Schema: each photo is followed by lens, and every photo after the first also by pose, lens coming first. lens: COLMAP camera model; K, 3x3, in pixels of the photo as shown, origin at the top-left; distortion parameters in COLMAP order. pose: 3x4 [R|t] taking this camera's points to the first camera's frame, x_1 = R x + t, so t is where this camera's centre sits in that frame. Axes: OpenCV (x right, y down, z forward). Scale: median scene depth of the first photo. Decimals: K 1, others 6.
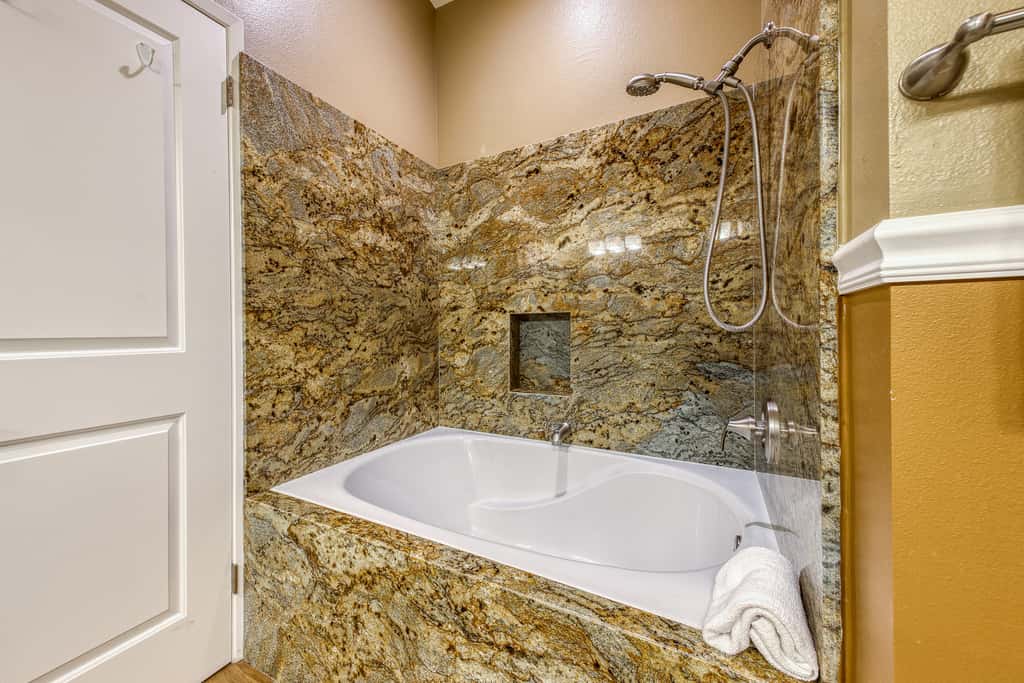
lens RADIAL K [[395.4, 0, 477.6], [0, 395.4, 333.9], [0, 0, 1]] dist [0.012516, -0.000553]
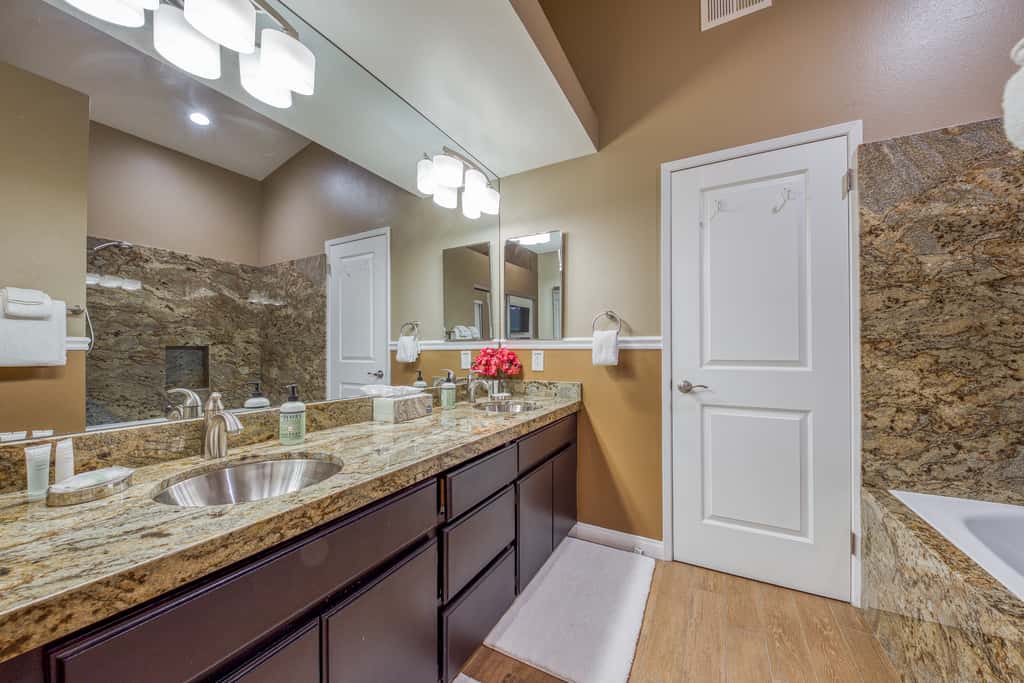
lens RADIAL K [[395.4, 0, 505.4], [0, 395.4, 347.0], [0, 0, 1]] dist [0.012516, -0.000553]
pose [[0.021434, 0.001303, -0.999769, 0.660196], [-0.000976, 0.999999, 0.001282, -0.040654], [0.999770, 0.000948, 0.021435, -0.178825]]
